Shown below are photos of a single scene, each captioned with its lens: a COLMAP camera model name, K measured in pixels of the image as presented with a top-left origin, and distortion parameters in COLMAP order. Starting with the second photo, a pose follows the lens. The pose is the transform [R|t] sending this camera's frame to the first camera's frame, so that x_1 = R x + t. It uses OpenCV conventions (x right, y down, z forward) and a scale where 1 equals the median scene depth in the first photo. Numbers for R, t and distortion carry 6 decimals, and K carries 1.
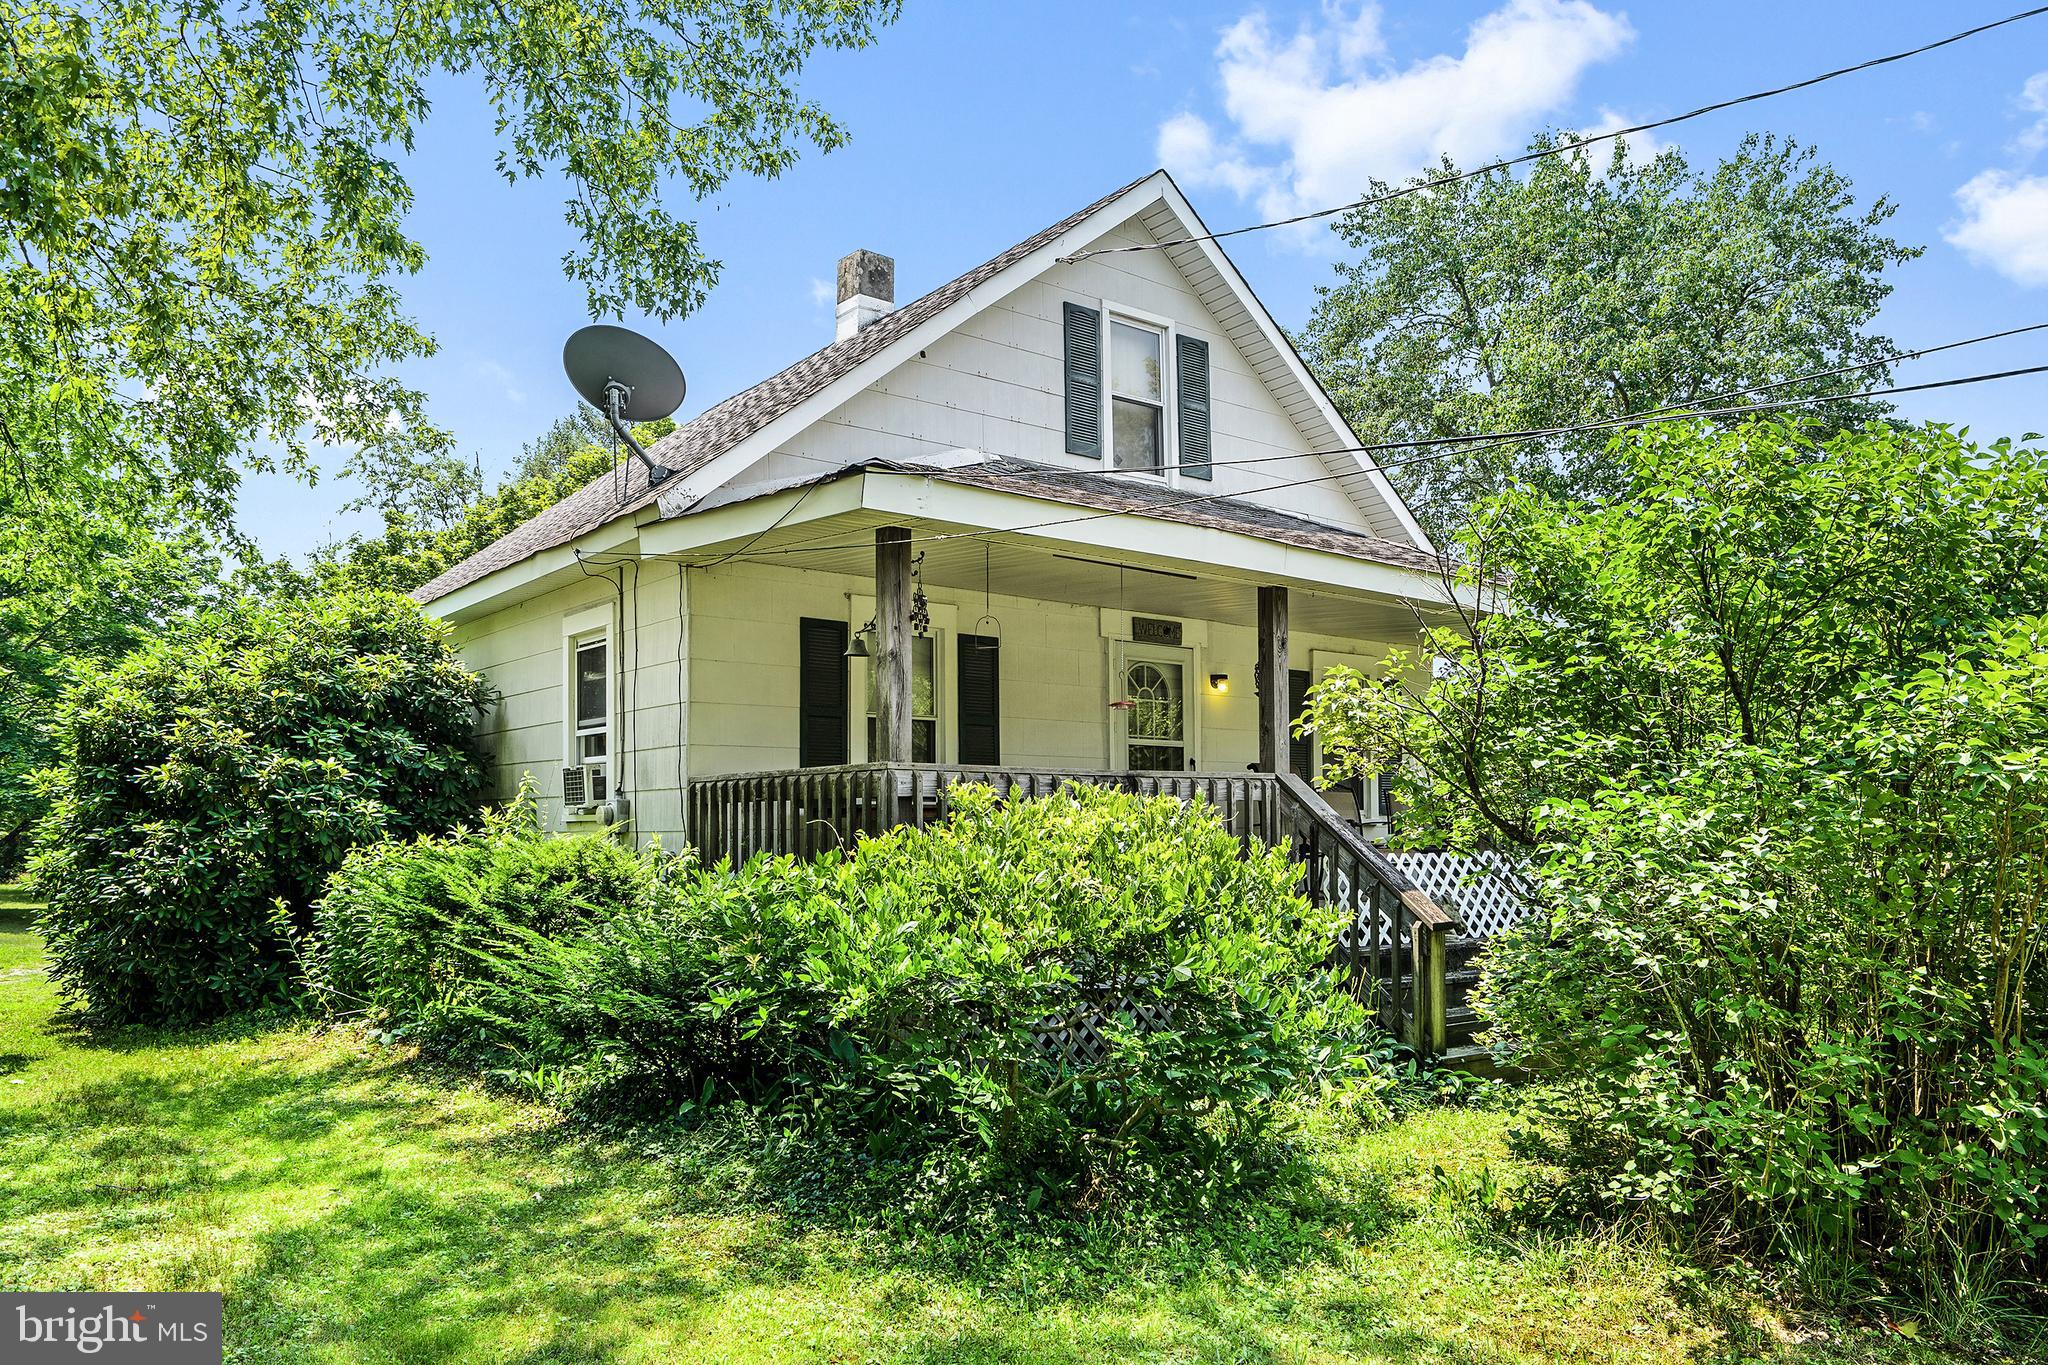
lens RADIAL K [[1468.1, 0, 1024.0], [0, 1468.1, 682.5], [0, 0, 1]] dist [0.004302, 0.003342]
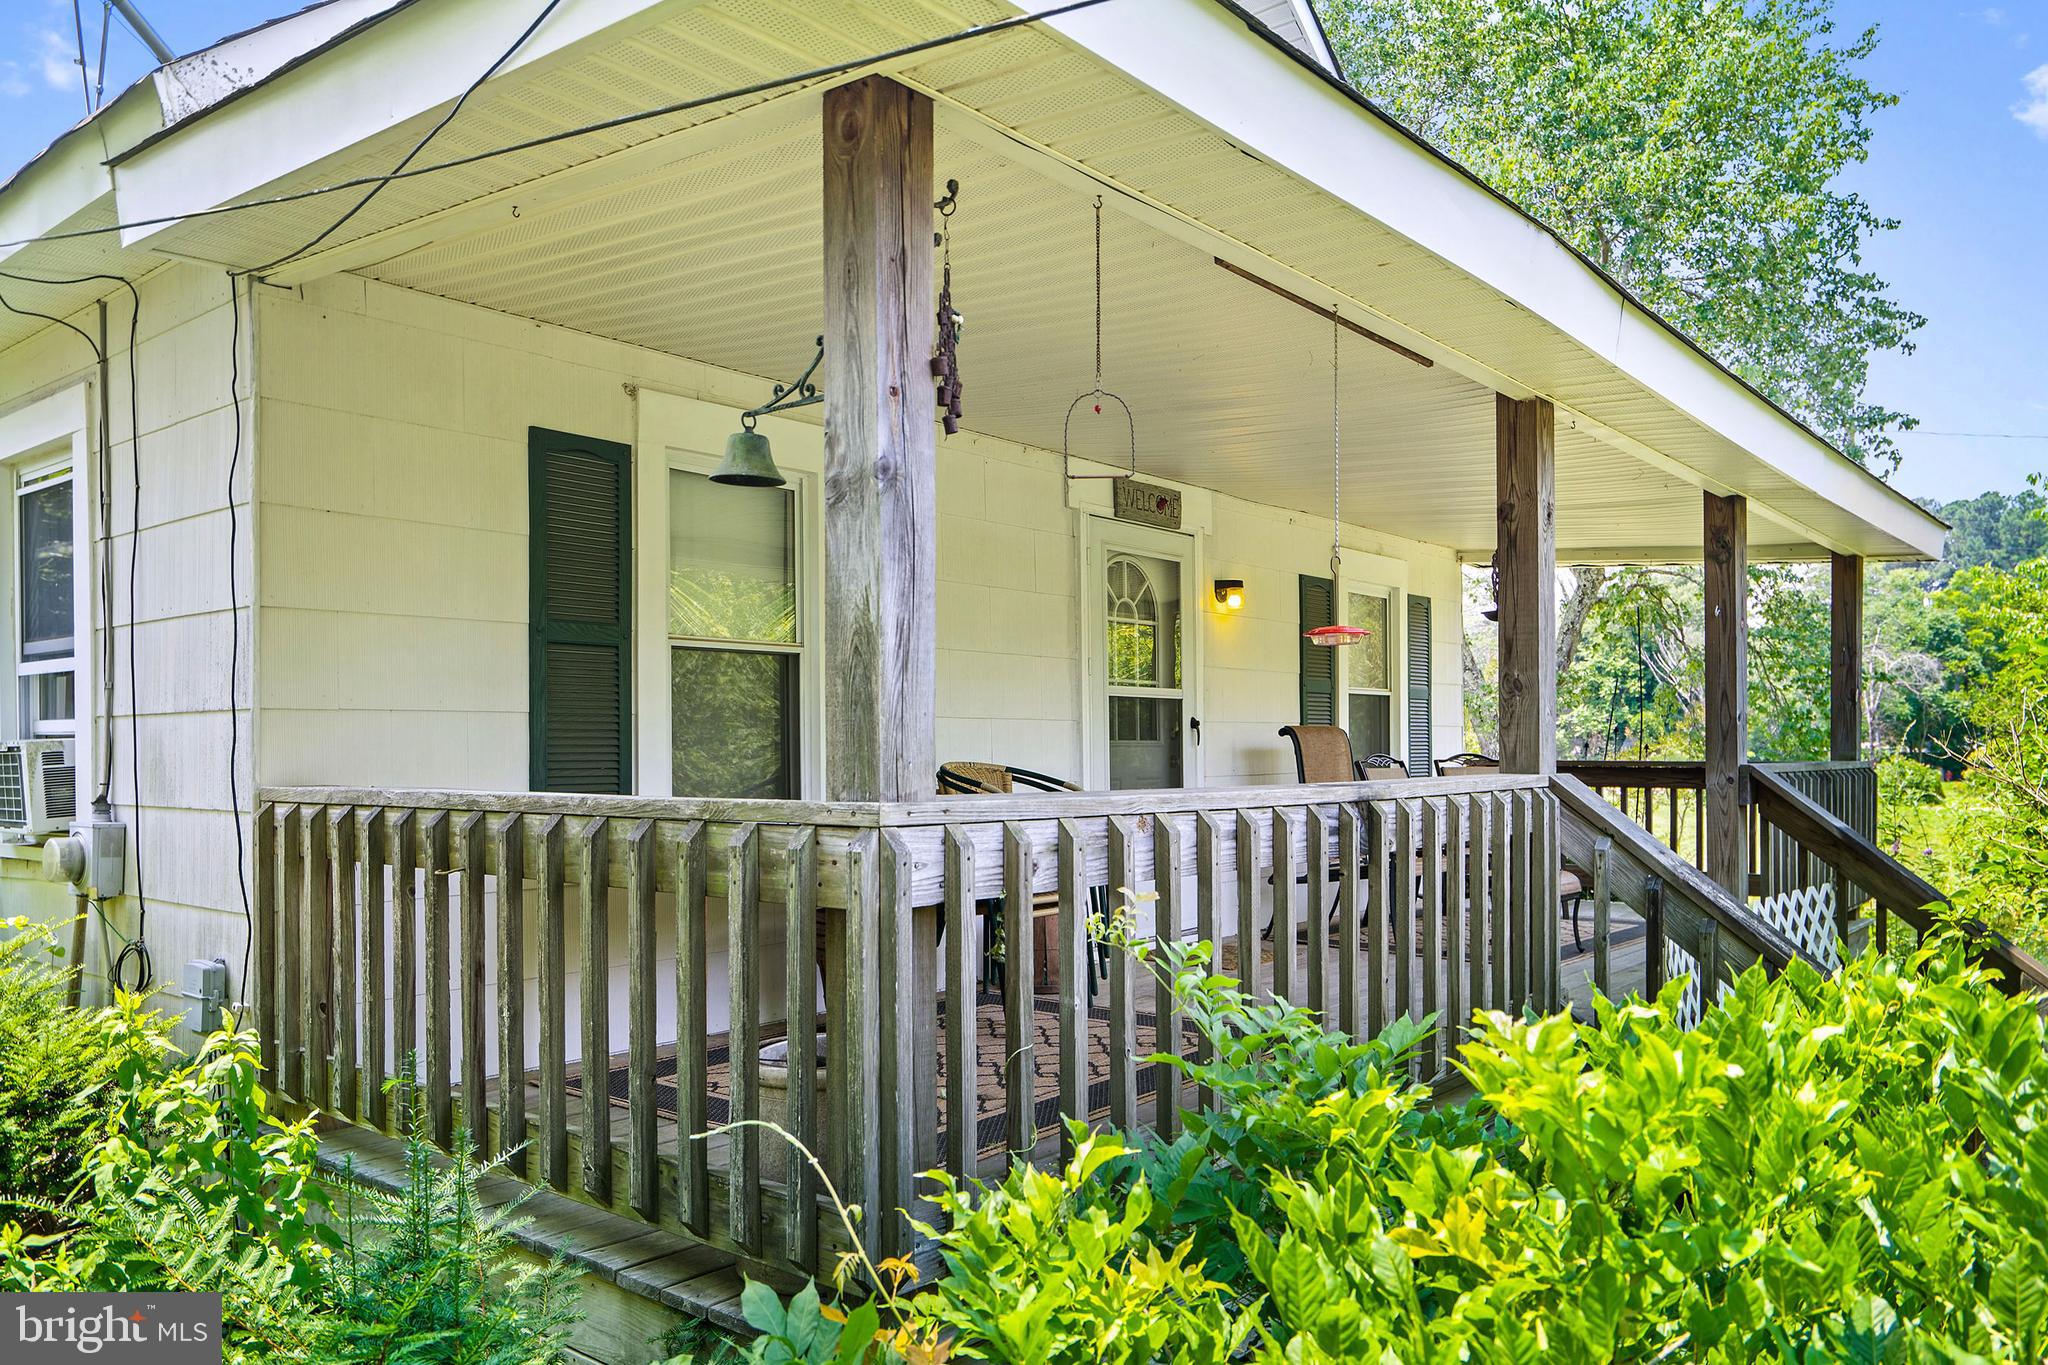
lens RADIAL K [[1468.1, 0, 1024.0], [0, 1468.1, 682.5], [0, 0, 1]] dist [0.004302, 0.003342]
pose [[0.976947, 0.009077, 0.213290, -0.095074], [-0.021128, 0.998302, 0.054287, 0.006798], [-0.212435, -0.057542, 0.975480, 0.496313]]
